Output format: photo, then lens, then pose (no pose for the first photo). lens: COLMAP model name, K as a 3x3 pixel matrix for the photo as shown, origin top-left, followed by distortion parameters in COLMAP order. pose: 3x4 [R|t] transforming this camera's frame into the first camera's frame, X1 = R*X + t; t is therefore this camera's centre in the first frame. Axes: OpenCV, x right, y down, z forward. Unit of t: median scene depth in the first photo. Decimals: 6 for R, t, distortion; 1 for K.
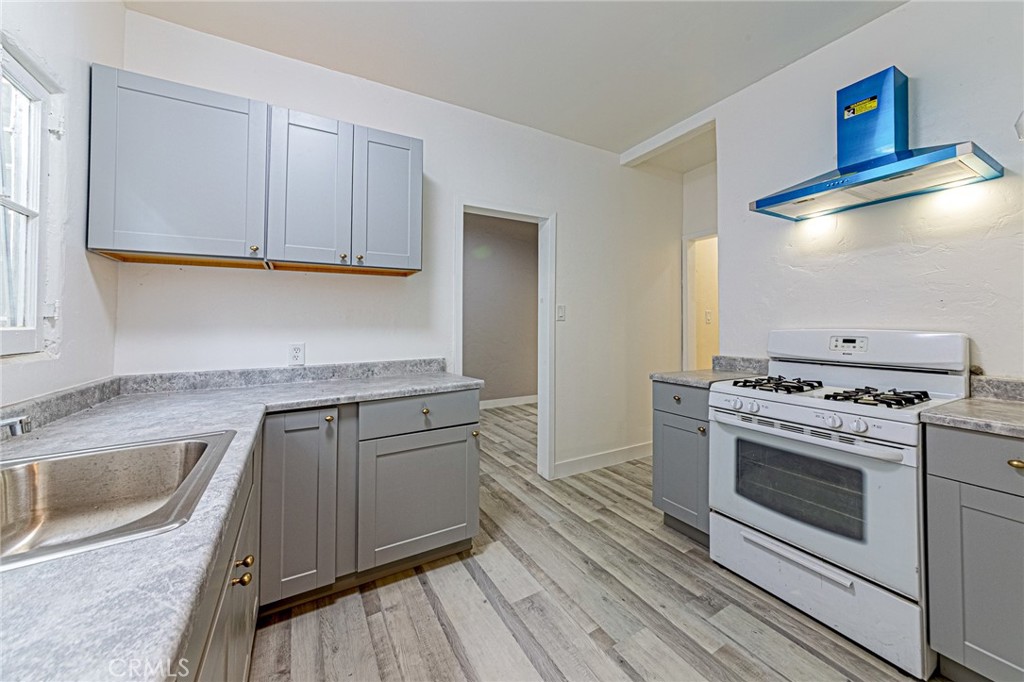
lens RADIAL K [[371.9, 0, 505.1], [0, 371.9, 331.8], [0, 0, 1]] dist [0.001079, 0.000187]
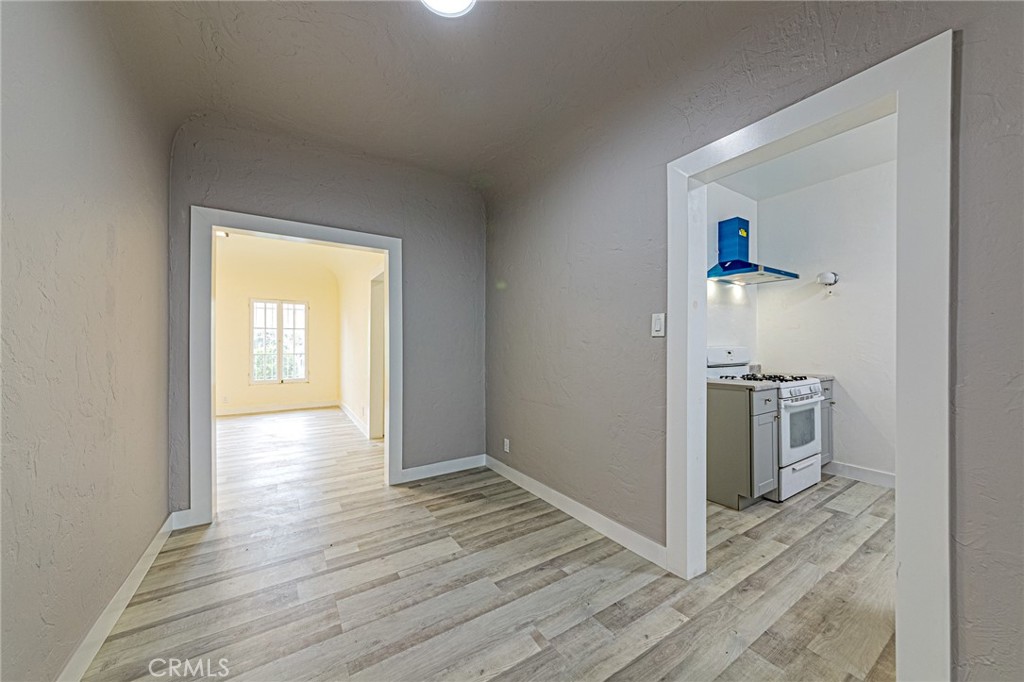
lens RADIAL K [[361.5, 0, 514.3], [0, 361.5, 338.5], [0, 0, 1]] dist [0.001016, 0.000187]
pose [[-0.076716, 0.022796, 0.996792, -0.648524], [0.019029, 0.999590, -0.021395, -0.021700], [-0.996871, 0.017326, -0.077119, 1.714955]]
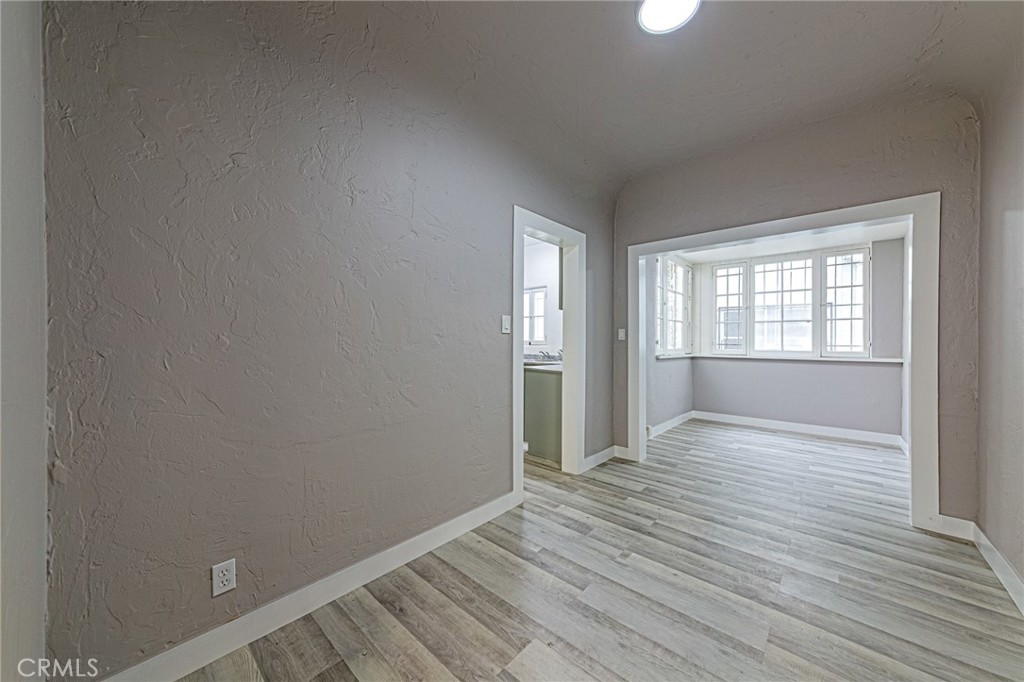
lens RADIAL K [[361.5, 0, 514.3], [0, 361.5, 338.5], [0, 0, 1]] dist [0.001016, 0.000187]
pose [[-0.944712, -0.004079, -0.327877, 0.514053], [-0.008062, 0.999909, 0.010790, -0.034413], [0.327803, 0.012837, -0.944659, 2.349242]]
